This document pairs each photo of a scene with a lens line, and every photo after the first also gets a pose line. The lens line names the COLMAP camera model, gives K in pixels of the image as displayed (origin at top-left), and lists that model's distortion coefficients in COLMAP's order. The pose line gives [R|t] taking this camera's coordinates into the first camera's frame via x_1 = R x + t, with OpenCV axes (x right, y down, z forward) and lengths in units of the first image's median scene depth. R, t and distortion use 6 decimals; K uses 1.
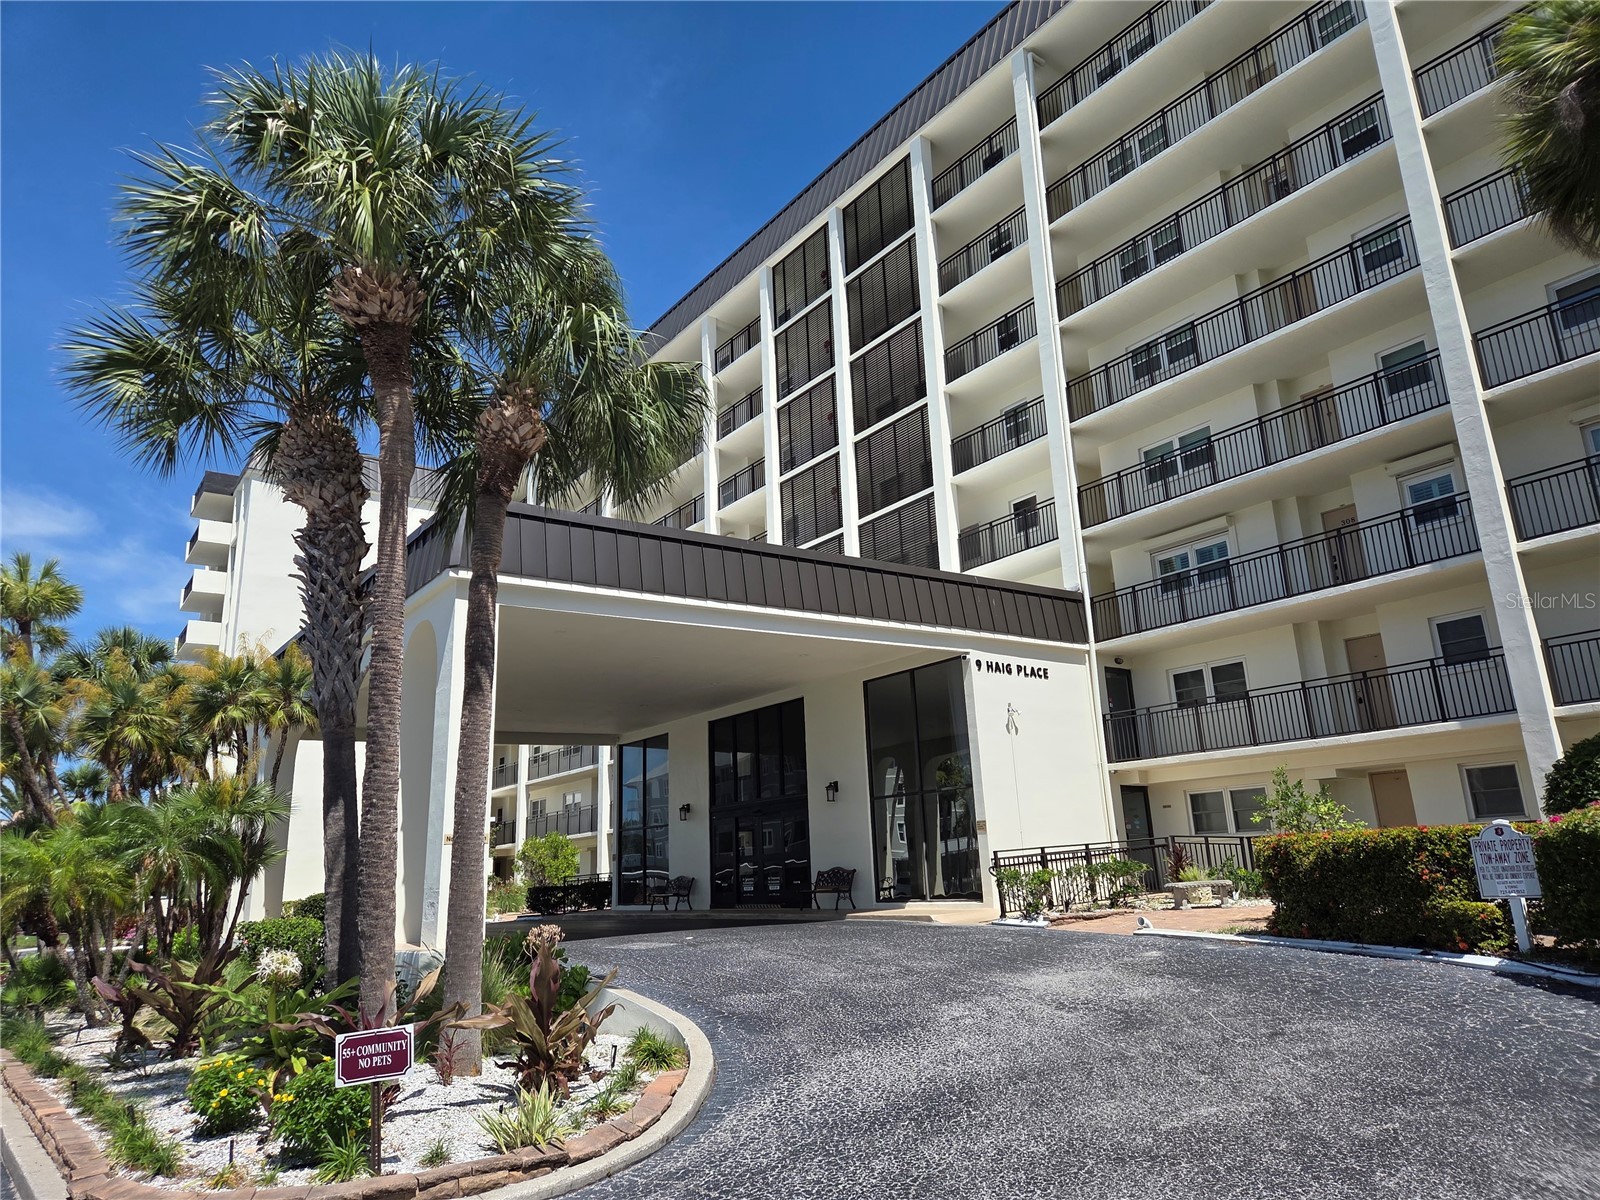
lens RADIAL K [[1058.8, 0, 795.5], [0, 1058.8, 594.6], [0, 0, 1]] dist [0.085383, -0.047007]
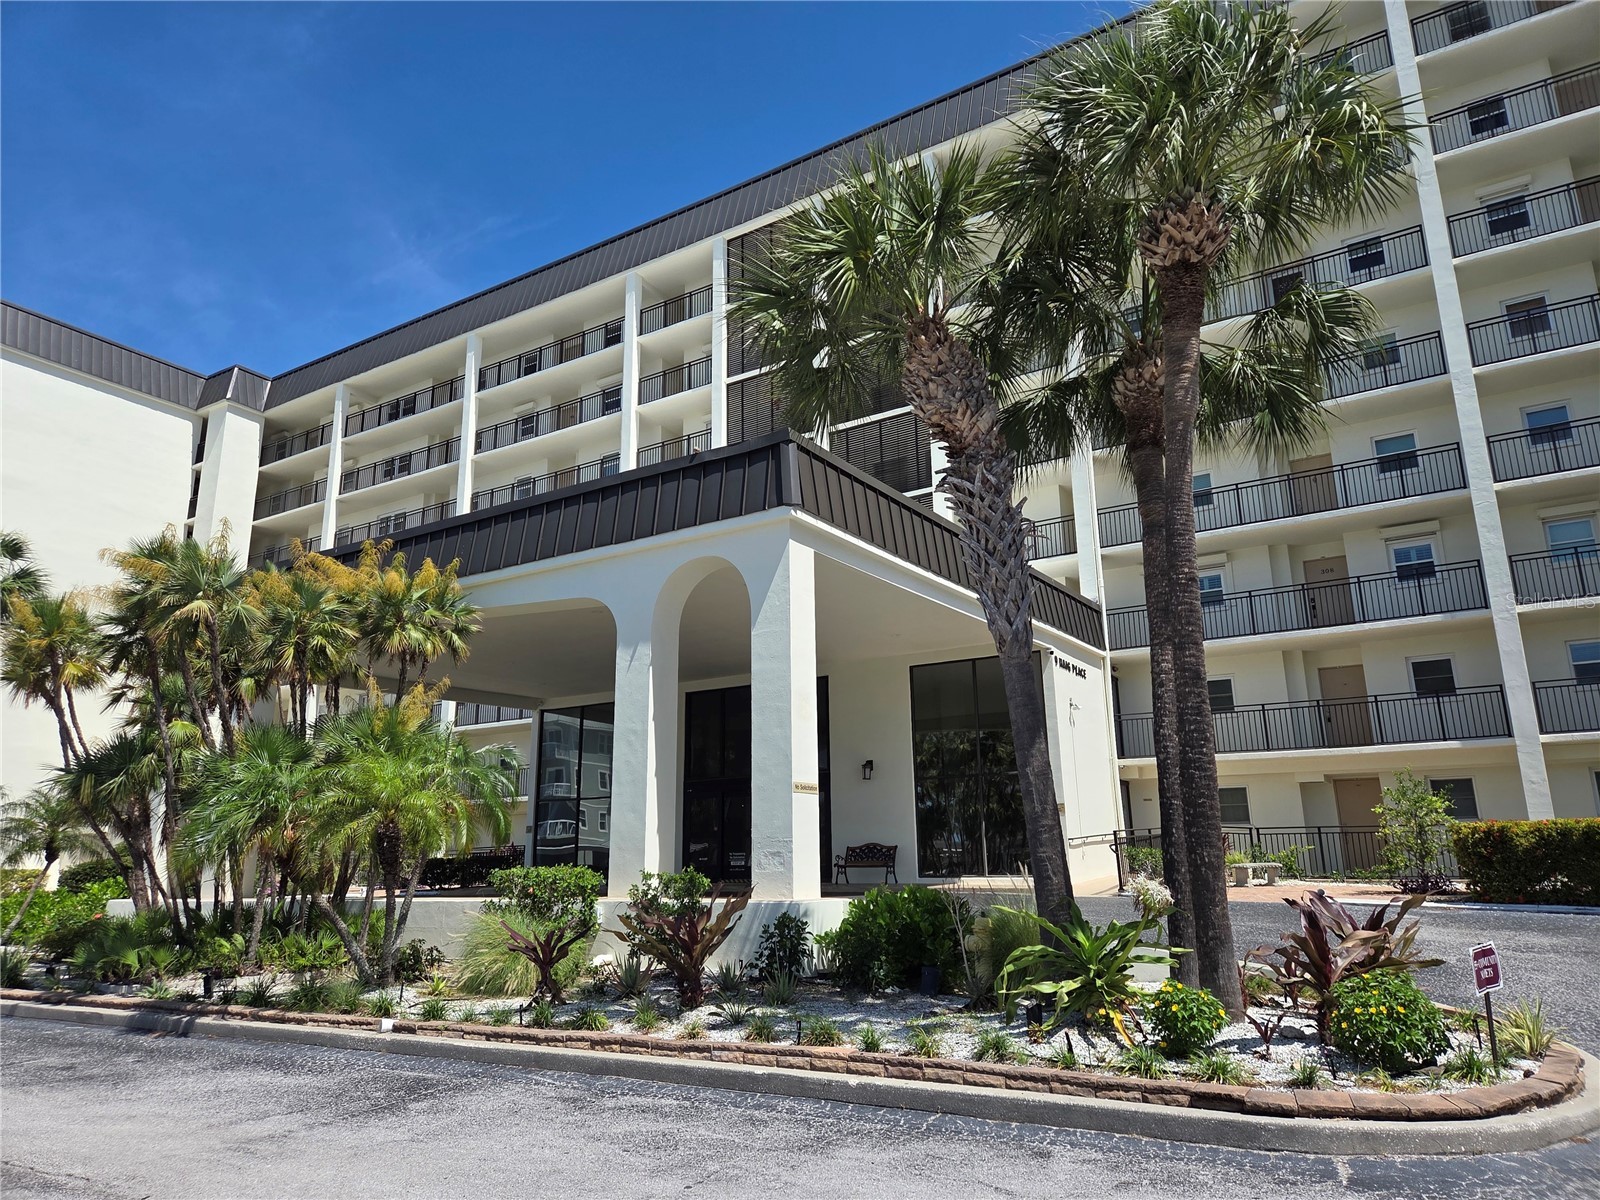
lens RADIAL K [[1058.8, 0, 800.3], [0, 1058.8, 599.8], [0, 0, 1]] dist [0.085383, -0.047007]
pose [[0.931120, 0.115203, 0.346040, -0.430842], [-0.117536, 0.992966, -0.014311, 0.048214], [-0.345254, -0.027346, 0.938111, 0.071424]]
